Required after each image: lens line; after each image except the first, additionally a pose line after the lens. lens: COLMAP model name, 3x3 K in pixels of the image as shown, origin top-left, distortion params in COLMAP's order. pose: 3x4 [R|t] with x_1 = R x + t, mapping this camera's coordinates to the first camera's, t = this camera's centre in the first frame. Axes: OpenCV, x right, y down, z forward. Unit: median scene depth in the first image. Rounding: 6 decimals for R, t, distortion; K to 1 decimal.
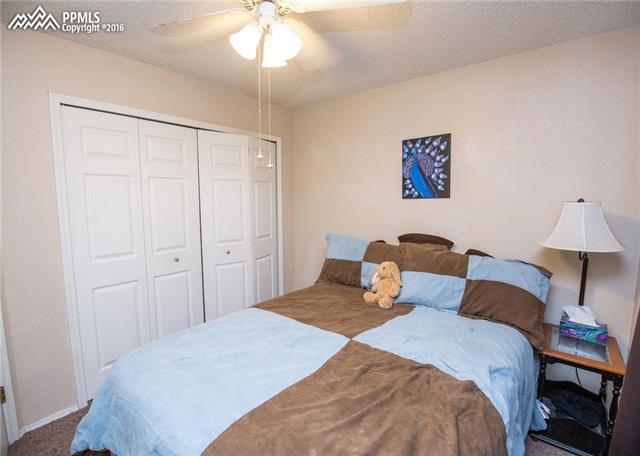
lens RADIAL K [[295.5, 0, 318.2], [0, 295.5, 228.2], [0, 0, 1]] dist [-0.026279, 0.000768]
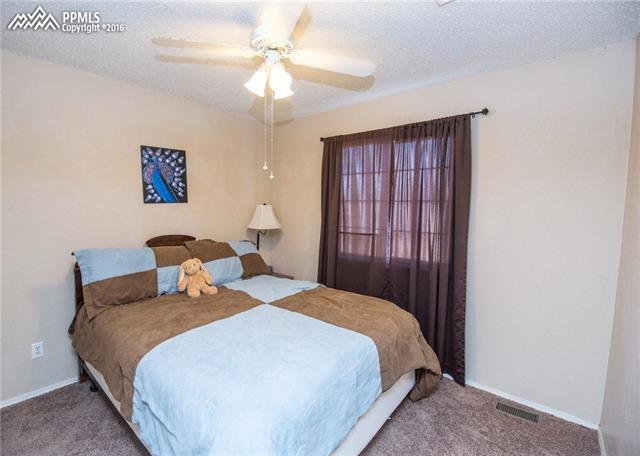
lens RADIAL K [[295.5, 0, 318.1], [0, 295.5, 229.3], [0, 0, 1]] dist [-0.026279, 0.000768]
pose [[-0.019827, -0.084223, 0.996250, -0.781021], [0.094994, 0.991779, 0.085736, -0.044459], [-0.995280, 0.096337, -0.011664, 0.460611]]
